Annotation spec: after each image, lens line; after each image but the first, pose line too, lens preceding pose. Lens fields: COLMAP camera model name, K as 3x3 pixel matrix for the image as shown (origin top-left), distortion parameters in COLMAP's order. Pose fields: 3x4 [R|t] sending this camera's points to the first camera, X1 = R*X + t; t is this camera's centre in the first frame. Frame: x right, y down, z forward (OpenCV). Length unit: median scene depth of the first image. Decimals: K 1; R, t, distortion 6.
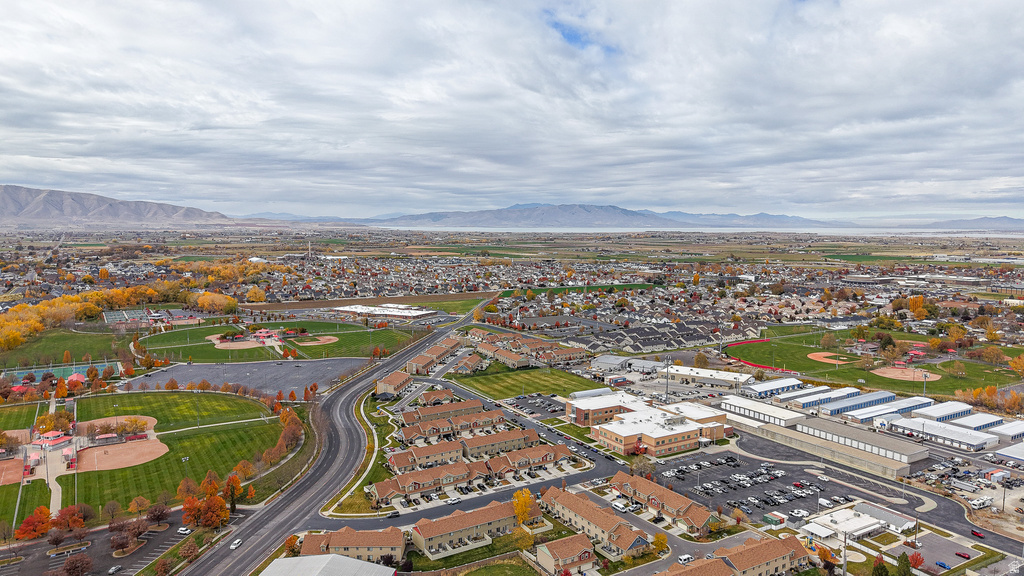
lens RADIAL K [[687.0, 0, 512.0], [0, 687.0, 288.0], [0, 0, 1]] dist [0.019968, -0.027650]
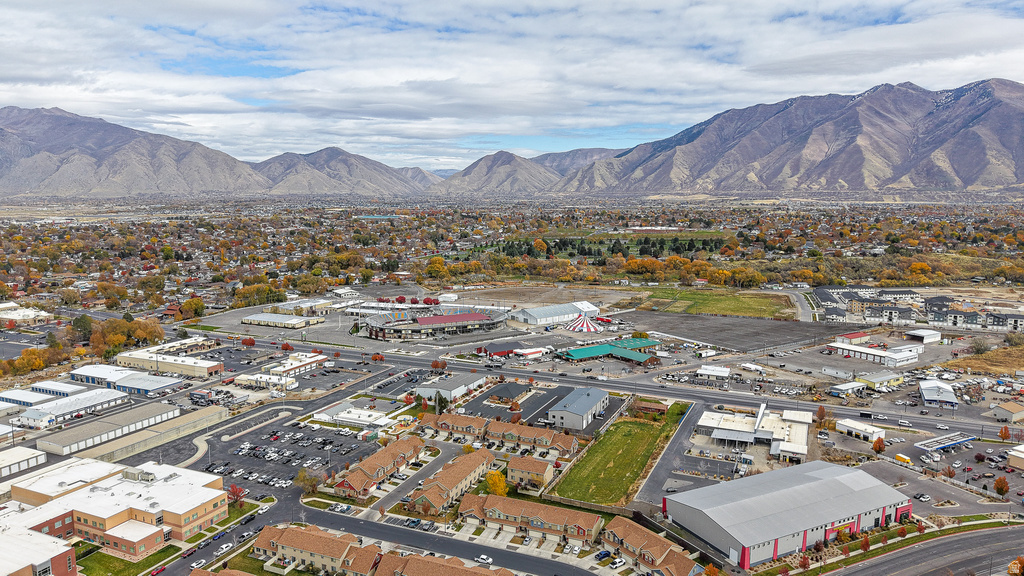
lens RADIAL K [[687.0, 0, 512.0], [0, 687.0, 288.0], [0, 0, 1]] dist [0.019968, -0.027650]
pose [[-0.575034, -0.119814, 0.809309, -0.593446], [0.073761, 0.977597, 0.197137, -0.119215], [-0.814798, 0.173056, -0.553314, 1.158964]]
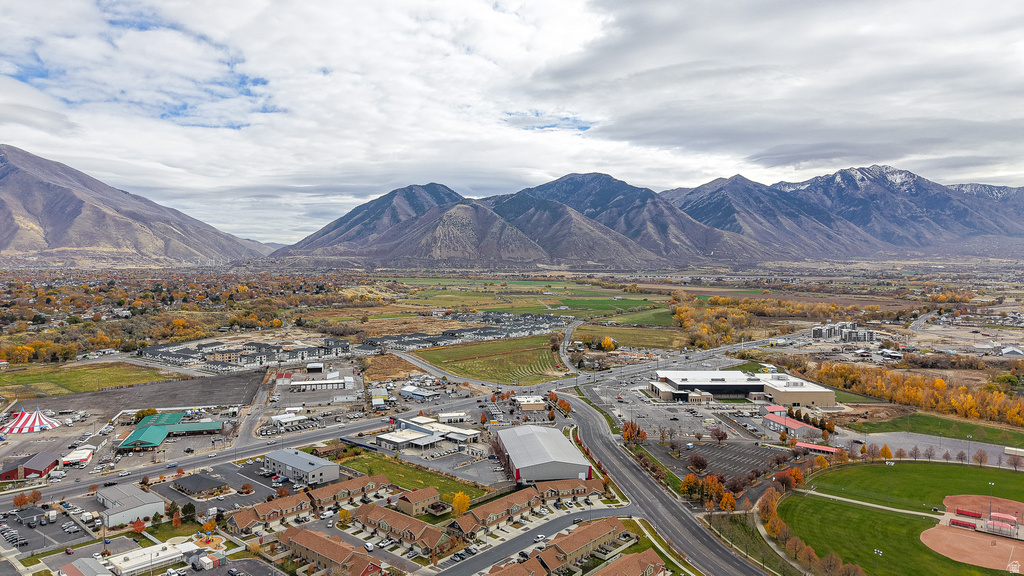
lens RADIAL K [[687.0, 0, 512.0], [0, 687.0, 288.0], [0, 0, 1]] dist [0.019968, -0.027650]
pose [[-0.956460, 0.003271, -0.291845, 0.210462], [-0.036929, 0.990545, 0.132127, -0.157458], [0.289518, 0.137151, -0.947296, 1.622384]]
